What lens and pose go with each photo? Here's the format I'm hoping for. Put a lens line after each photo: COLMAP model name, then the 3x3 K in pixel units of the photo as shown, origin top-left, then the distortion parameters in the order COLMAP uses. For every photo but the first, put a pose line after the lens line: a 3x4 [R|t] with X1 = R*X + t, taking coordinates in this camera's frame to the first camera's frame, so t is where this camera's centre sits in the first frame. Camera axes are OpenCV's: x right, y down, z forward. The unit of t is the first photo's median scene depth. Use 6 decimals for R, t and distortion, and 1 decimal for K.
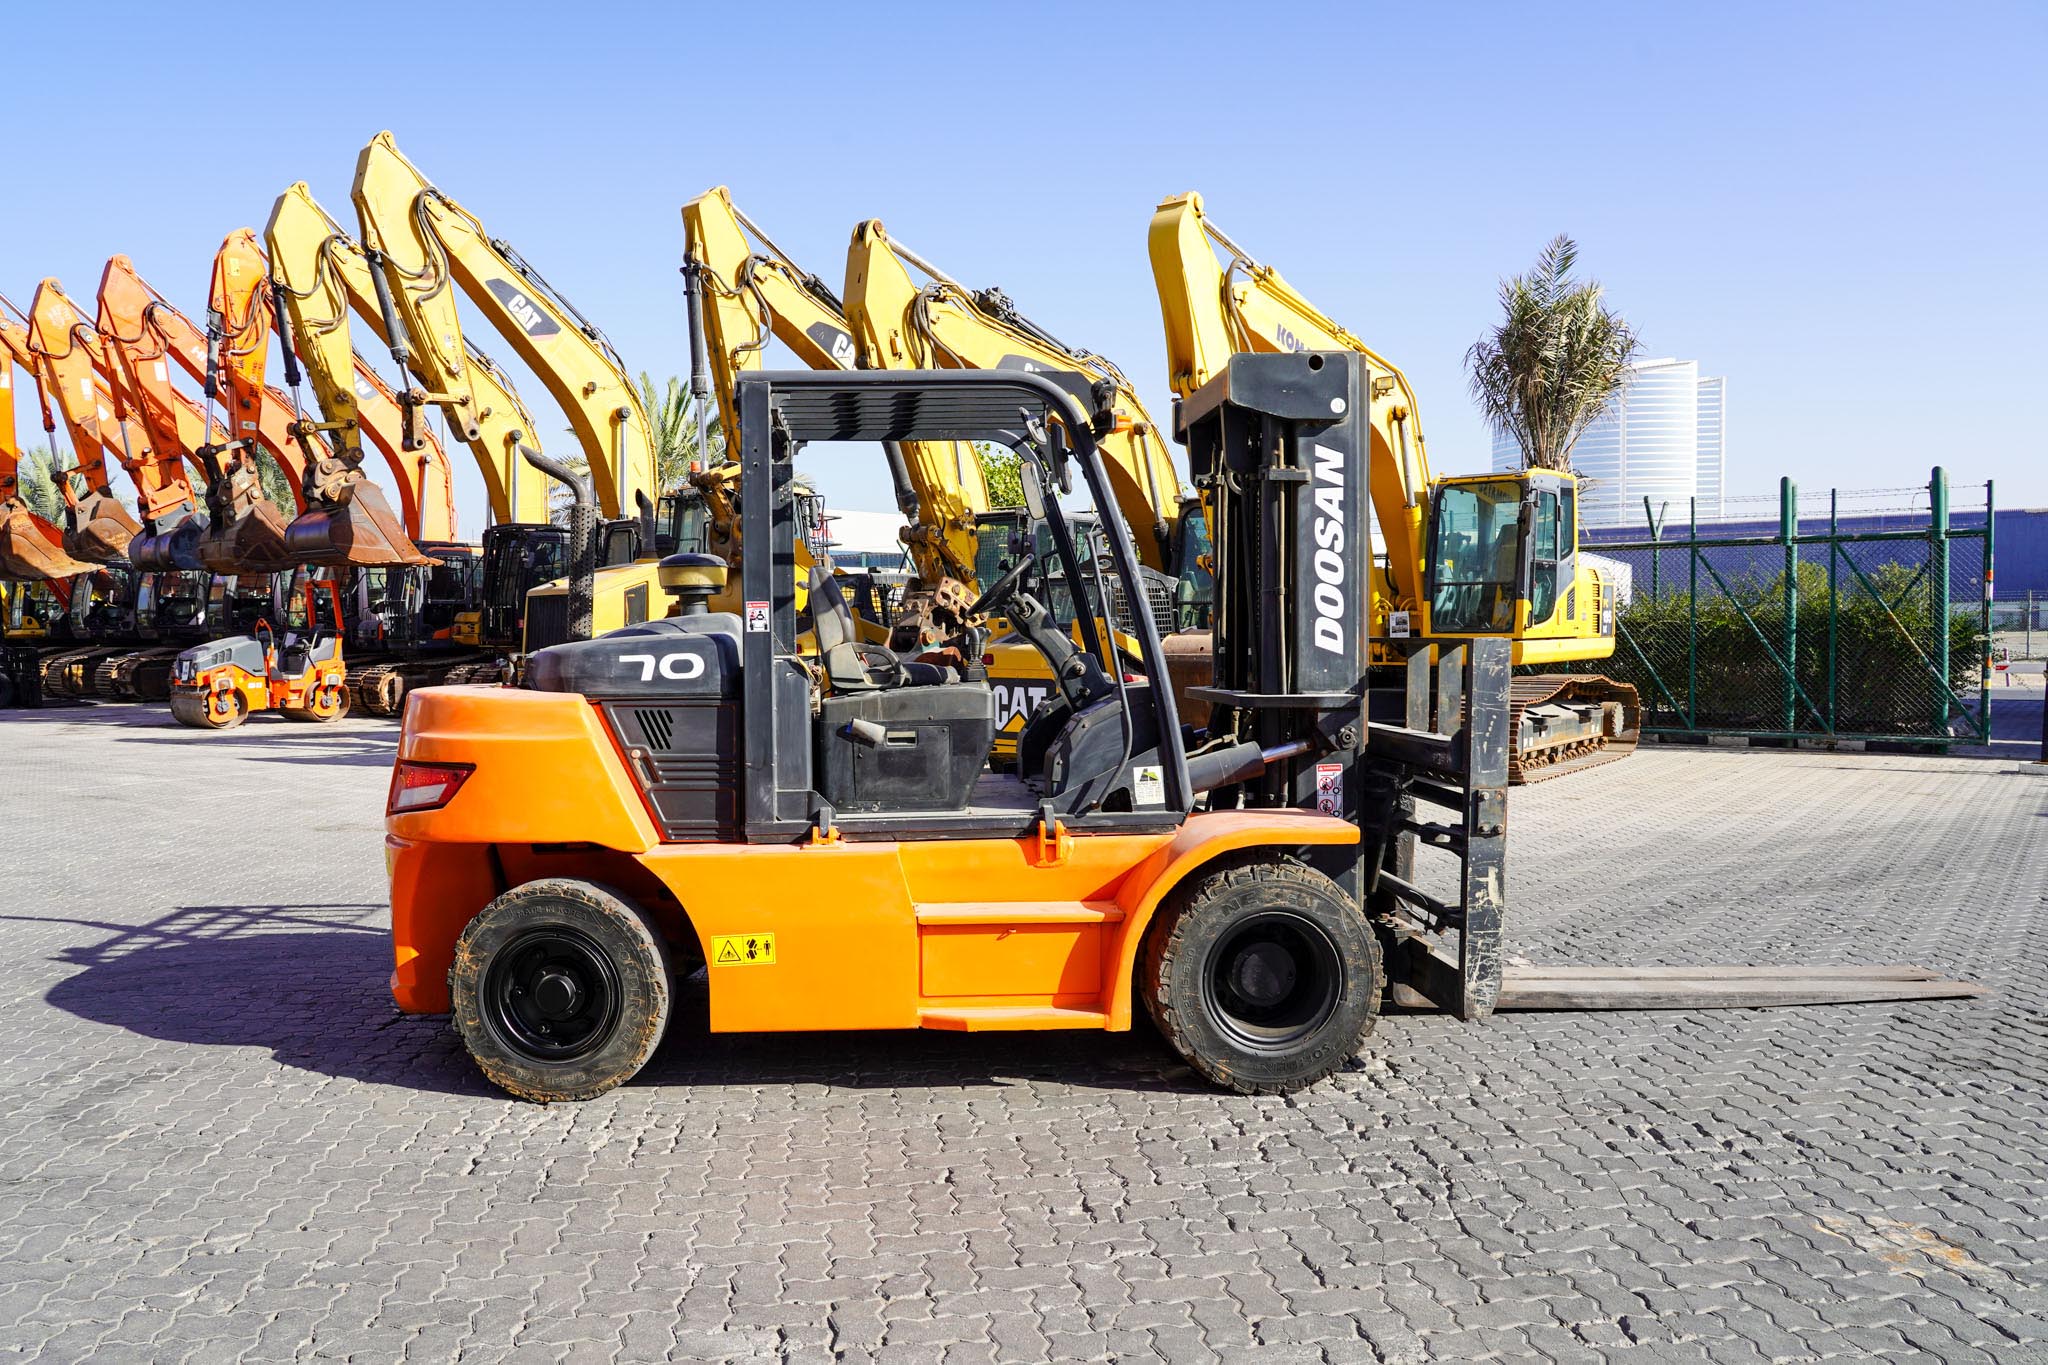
lens RADIAL K [[1457.2, 0, 976.2], [0, 1457.2, 688.1], [0, 0, 1]] dist [-0.031514, 0.009543]
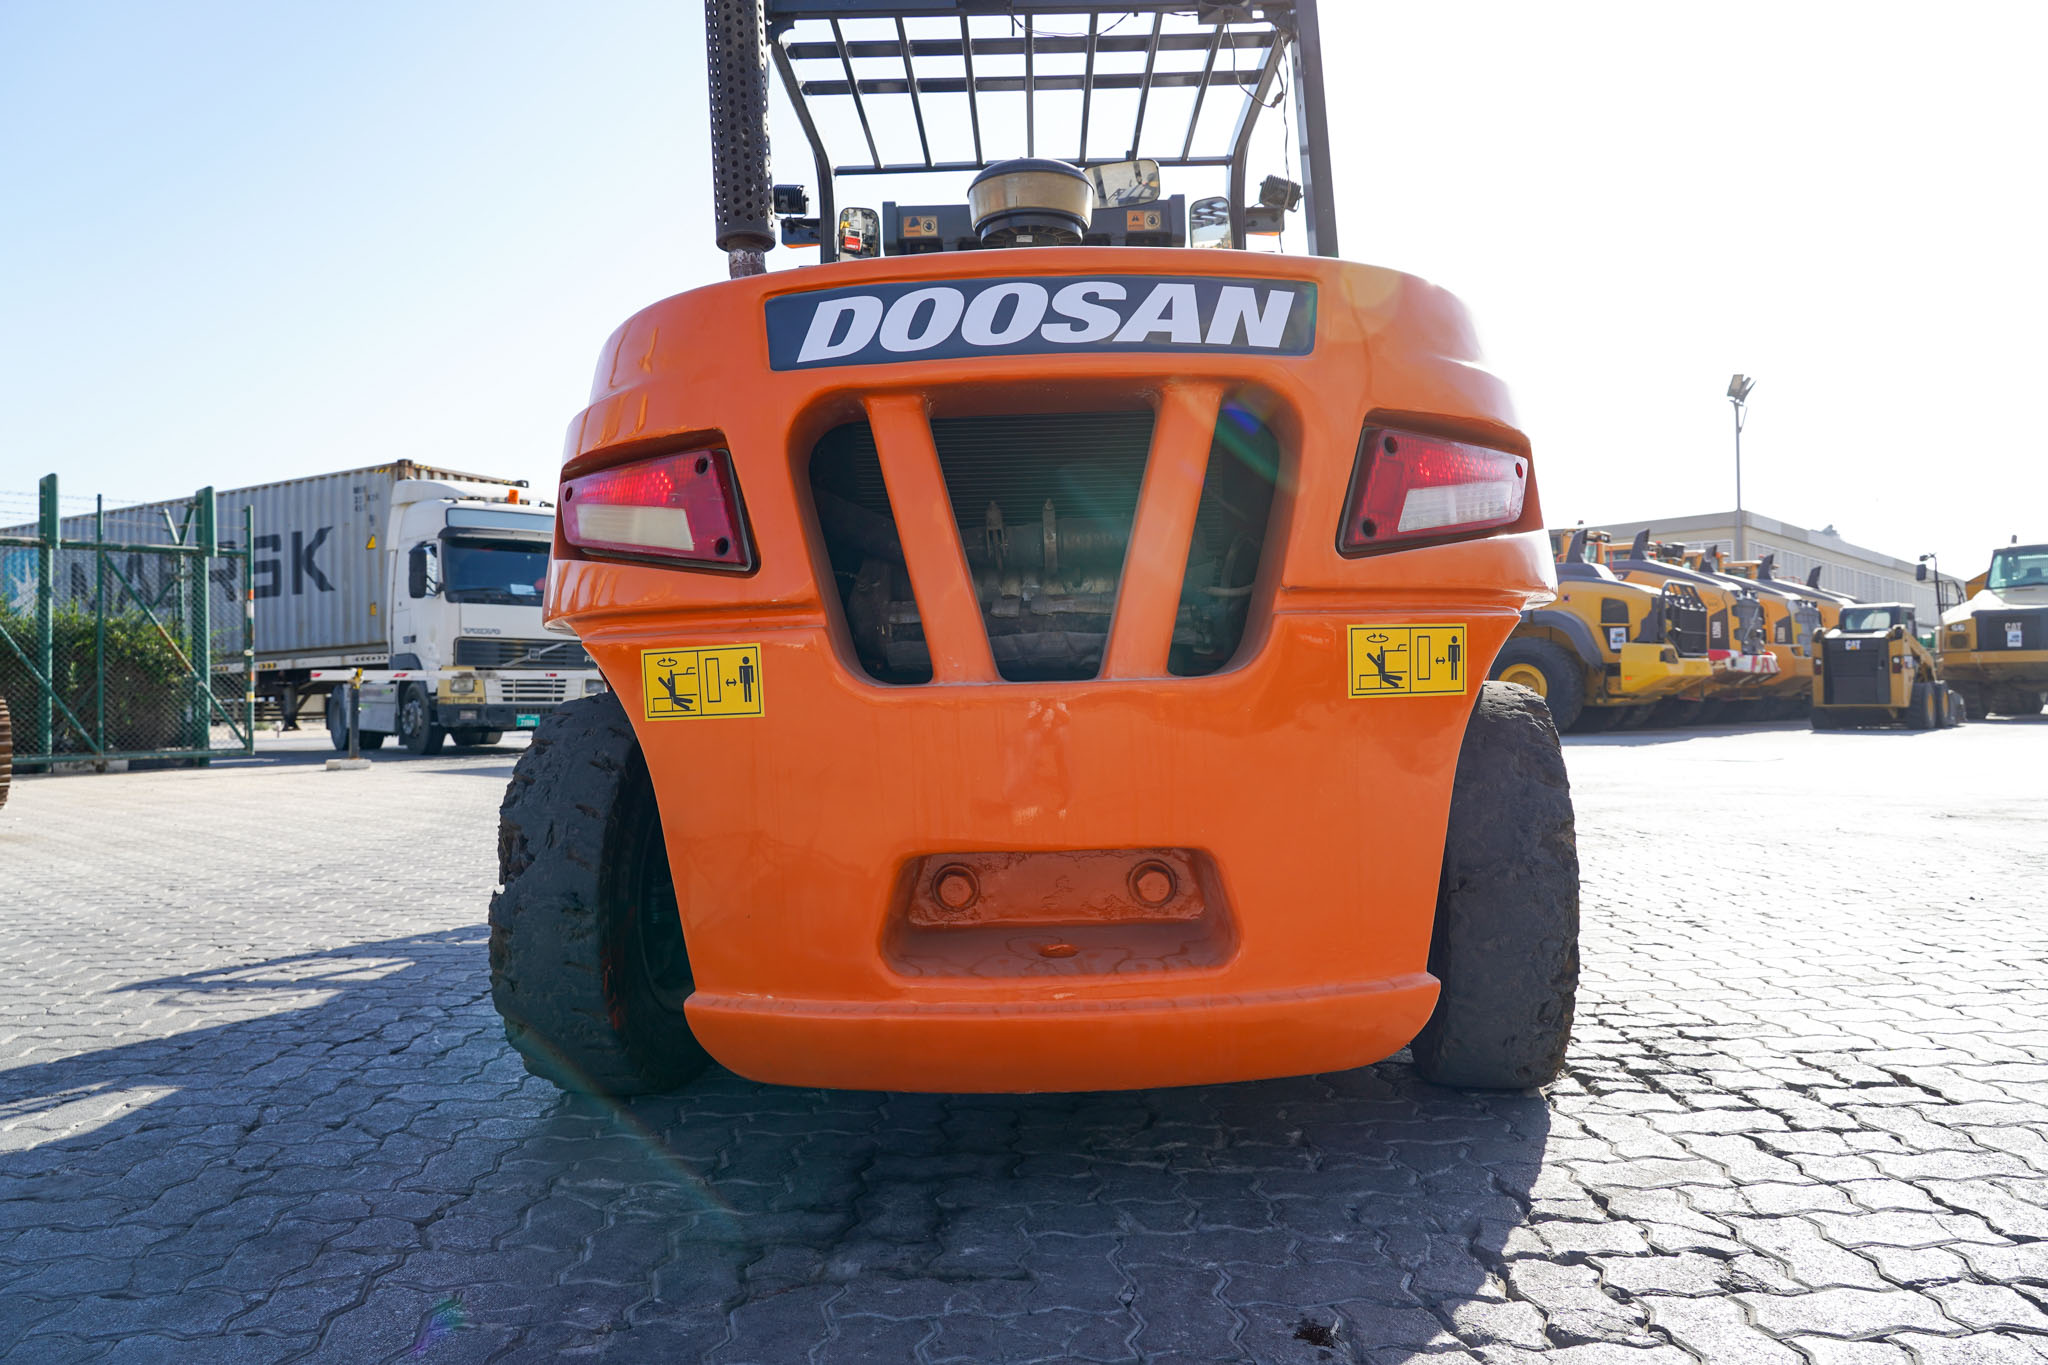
lens RADIAL K [[1379.6, 0, 1030.5], [0, 1379.6, 674.3], [0, 0, 1]] dist [-0.028819, 0.021062]
pose [[0.070876, 0.024384, 0.997187, -0.285182], [0.055145, 0.998076, -0.028325, 0.043396], [-0.995960, 0.056998, 0.069395, 0.379334]]
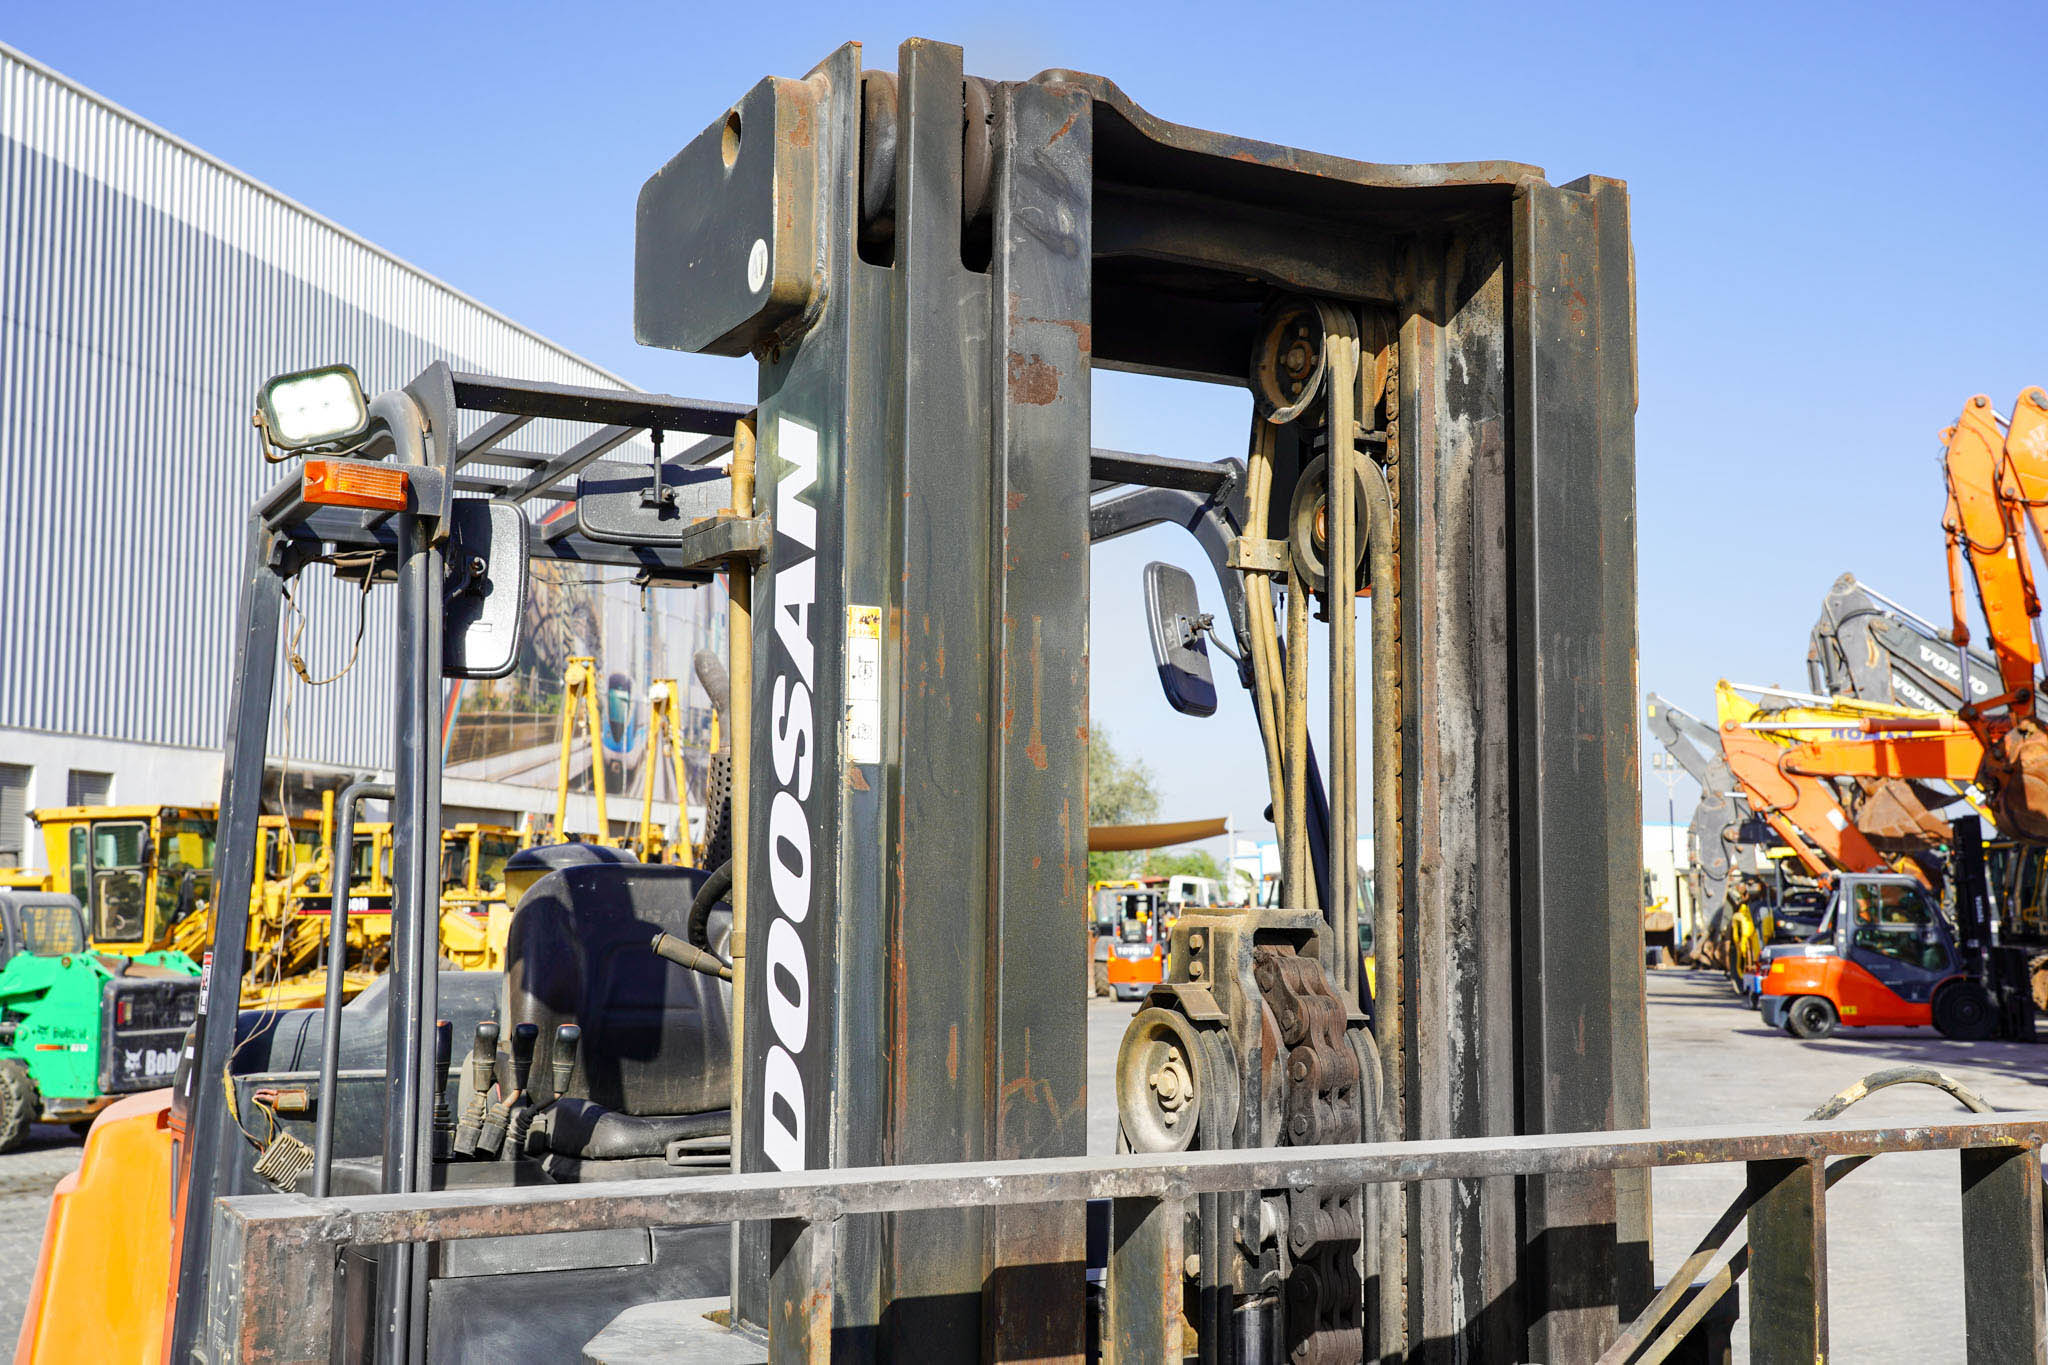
lens RADIAL K [[2291.2, 0, 1024.0], [0, 2291.2, 682.5], [0, 0, 1]] dist [0.042282, -0.008331]
pose [[0.416498, -0.084332, -0.905217, 0.237925], [-0.041206, 0.992914, -0.111461, -0.025854], [0.908202, 0.083724, 0.410072, 0.320001]]
